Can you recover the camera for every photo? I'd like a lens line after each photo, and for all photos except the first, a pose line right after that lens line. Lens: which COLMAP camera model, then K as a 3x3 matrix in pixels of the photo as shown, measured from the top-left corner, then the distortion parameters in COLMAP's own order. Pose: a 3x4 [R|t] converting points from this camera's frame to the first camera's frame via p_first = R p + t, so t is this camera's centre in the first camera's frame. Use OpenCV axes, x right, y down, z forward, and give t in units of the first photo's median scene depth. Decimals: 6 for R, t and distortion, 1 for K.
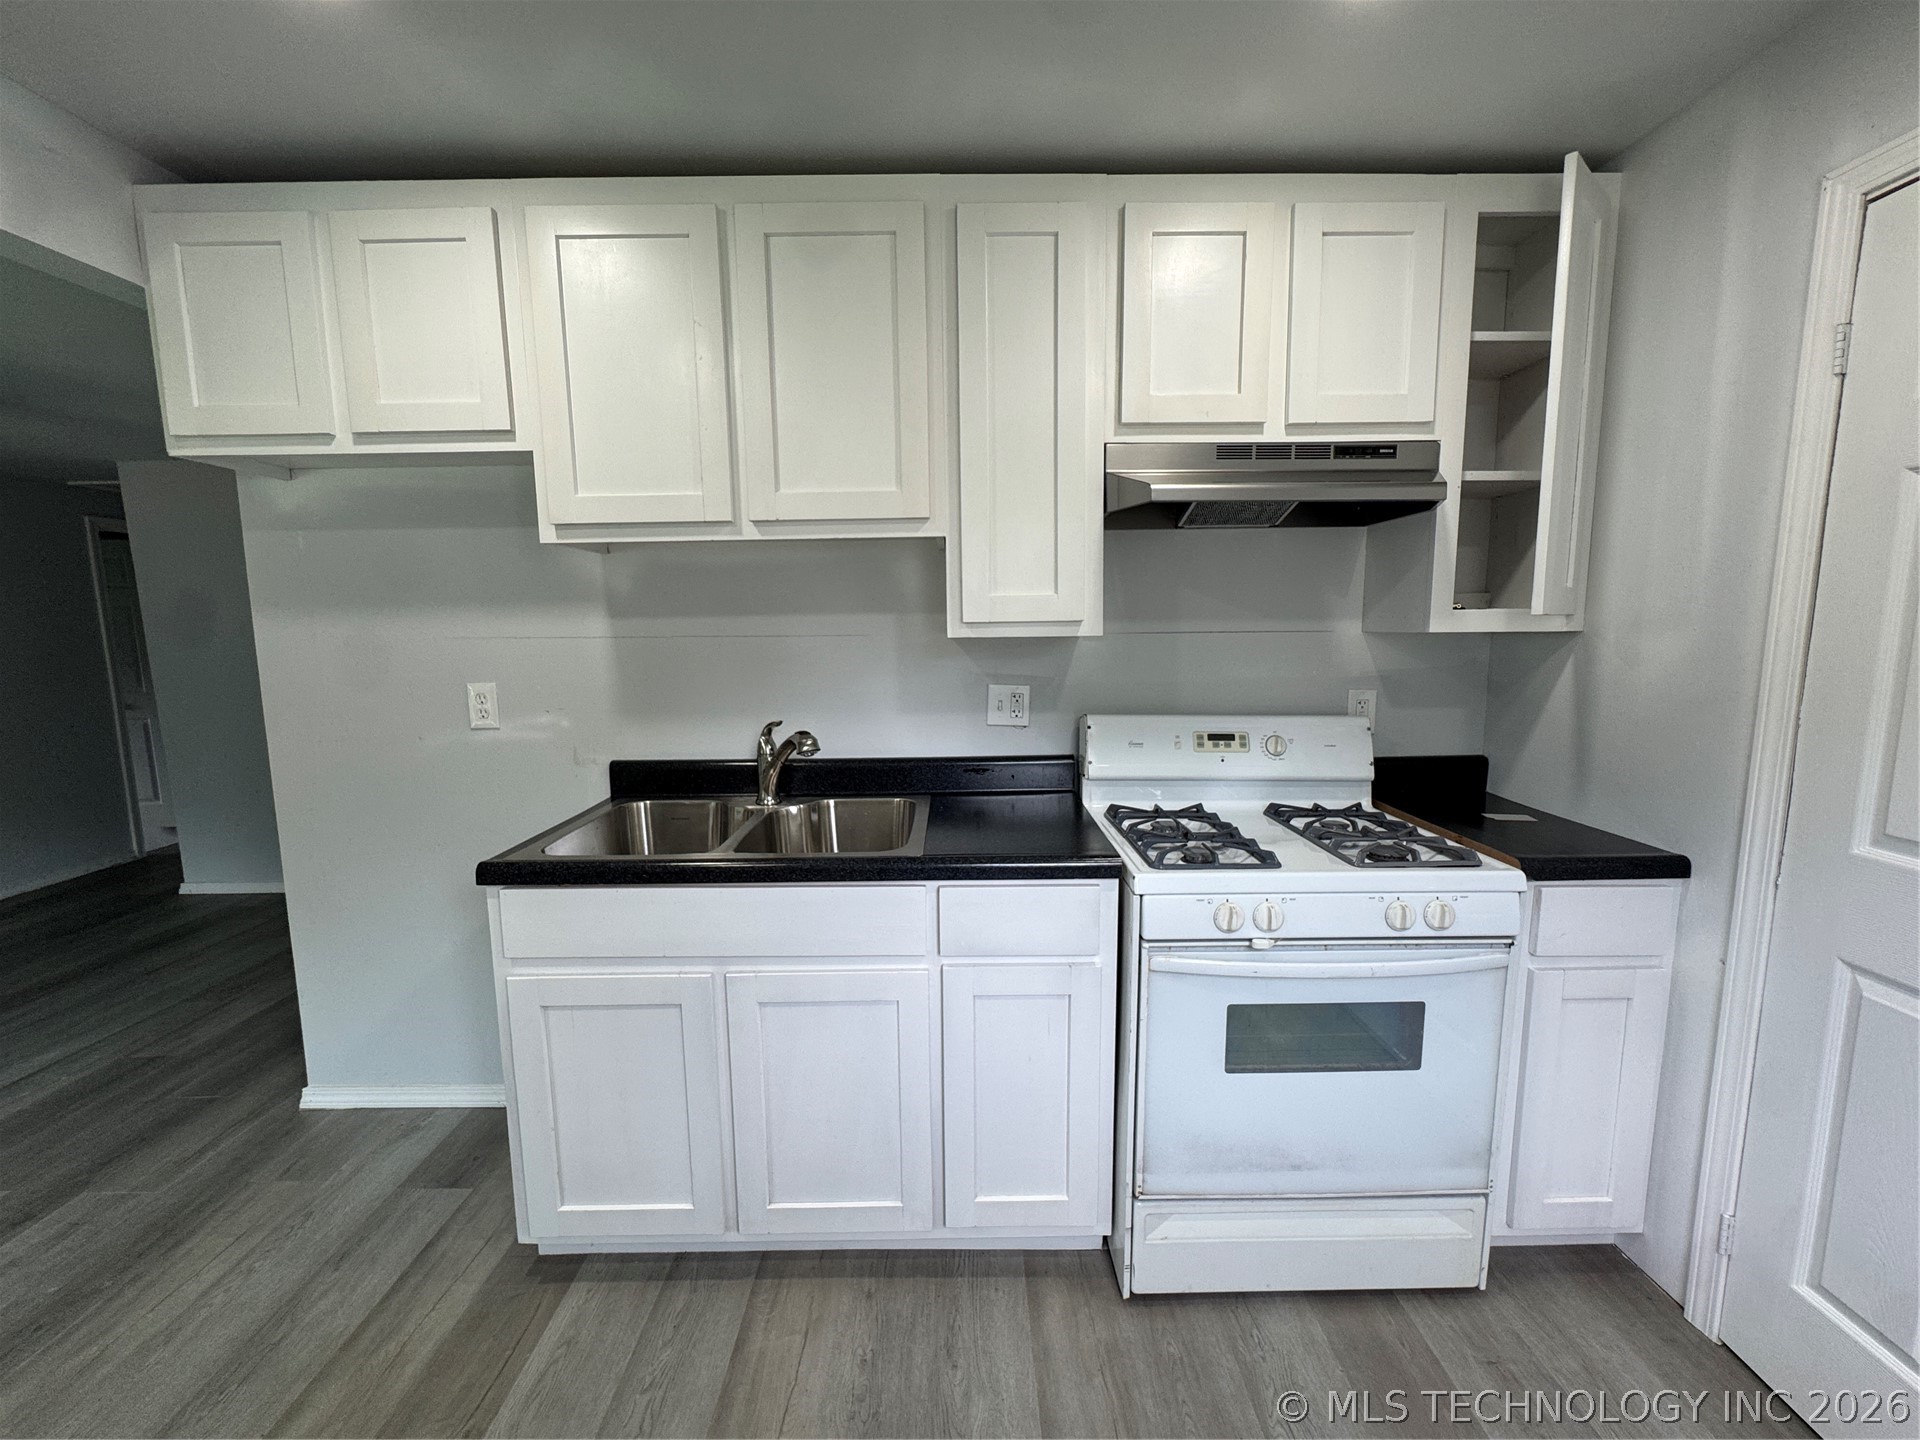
lens RADIAL K [[770.1, 0, 964.1], [0, 770.1, 726.6], [0, 0, 1]] dist [-0.003236, 0.001093]
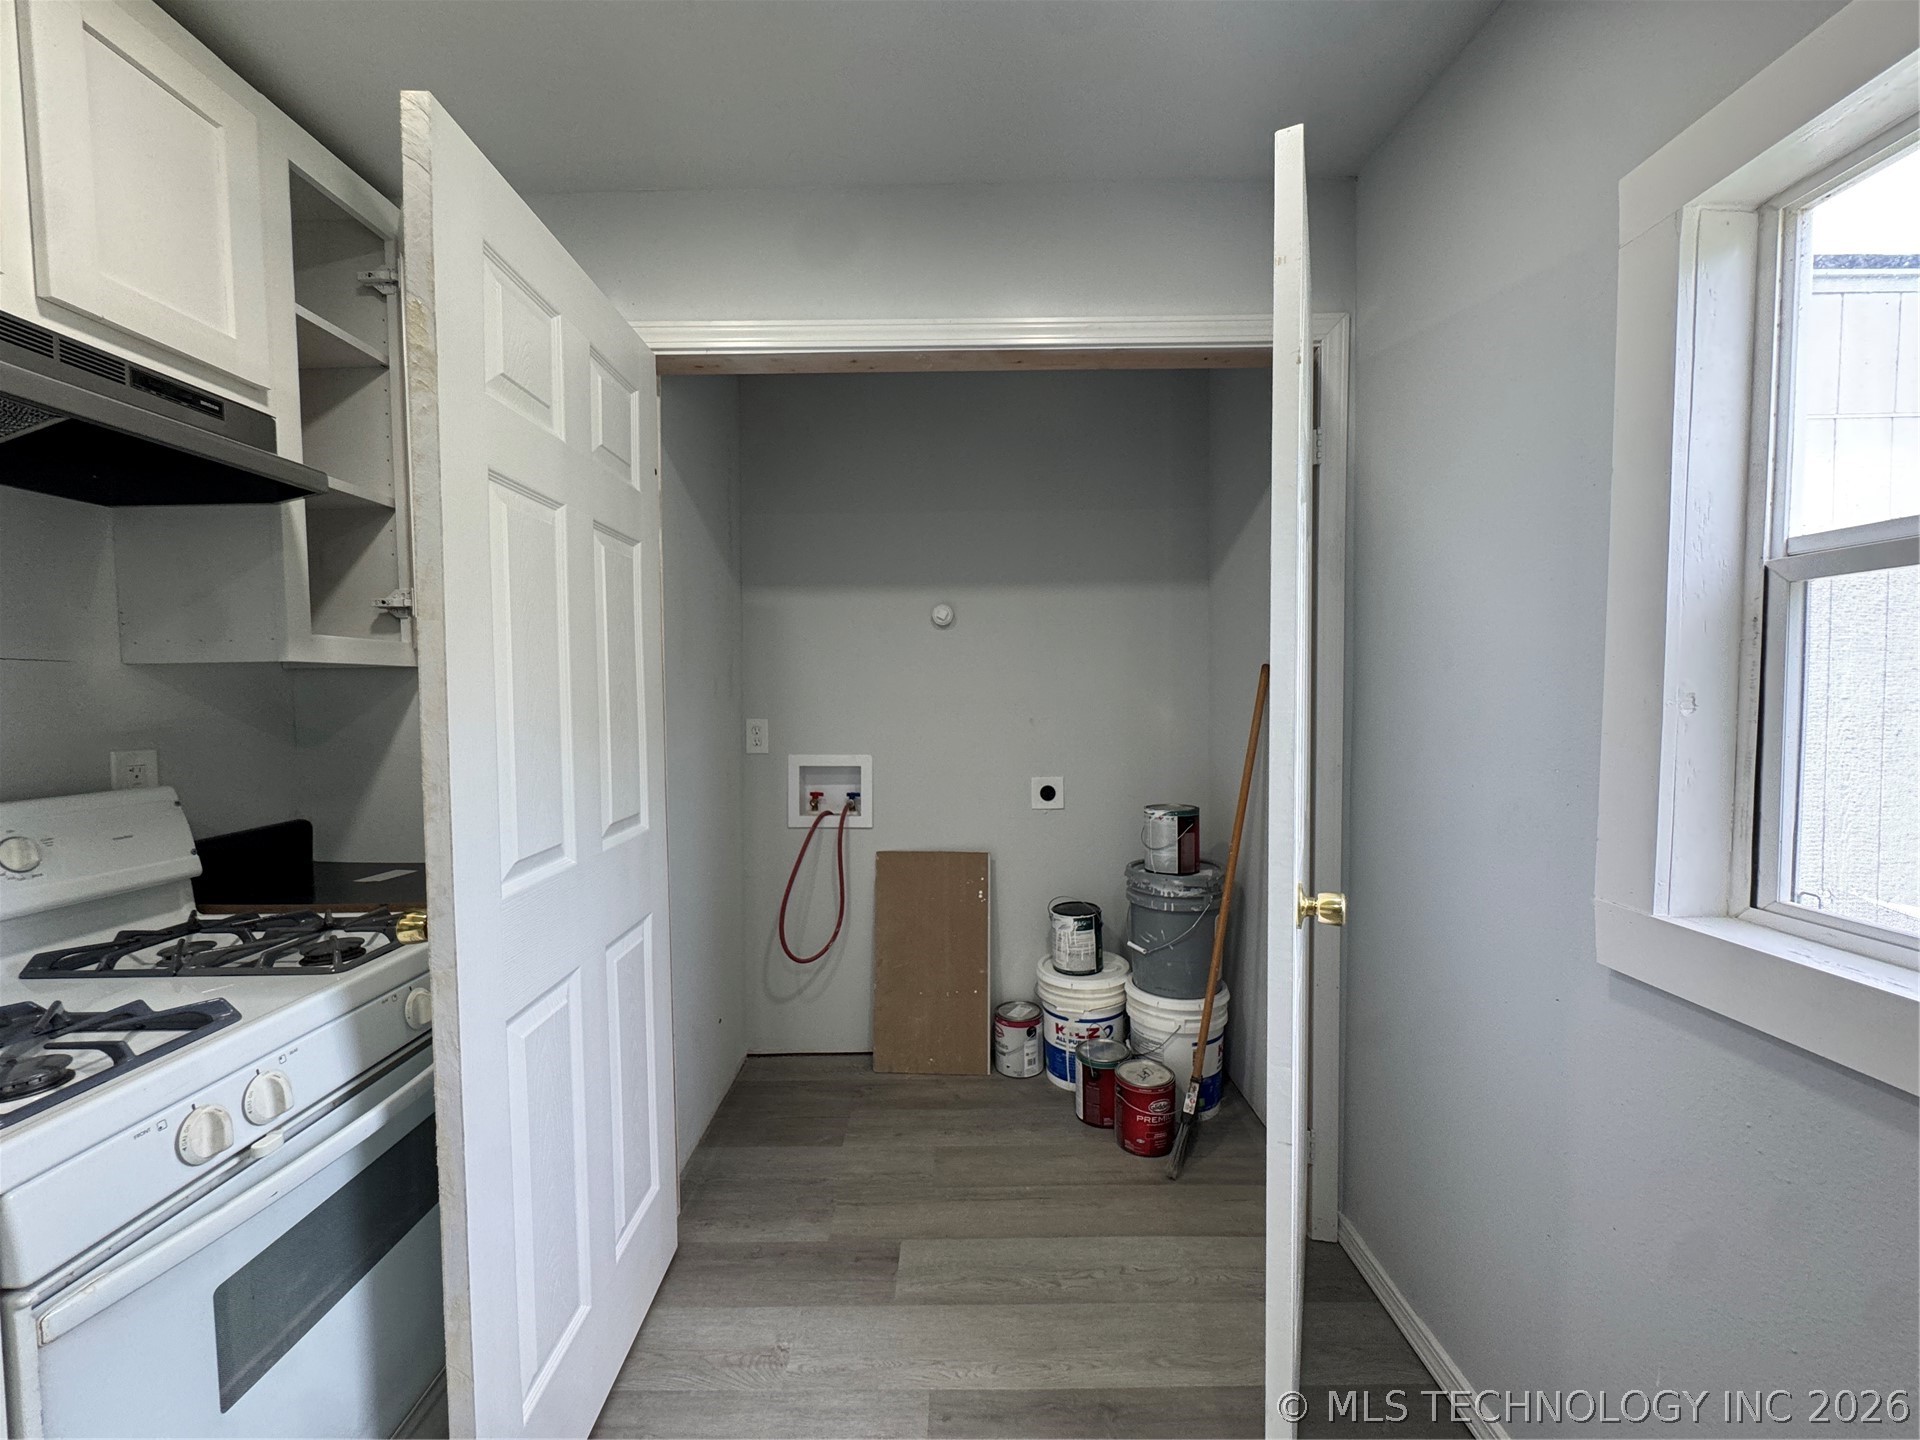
lens RADIAL K [[770.1, 0, 958.8], [0, 770.1, 720.4], [0, 0, 1]] dist [-0.003236, 0.001093]
pose [[-0.019979, -0.026634, 0.999446, -0.188241], [0.137508, 0.990072, 0.029133, 0.006981], [-0.990299, 0.138014, -0.016119, 0.358842]]
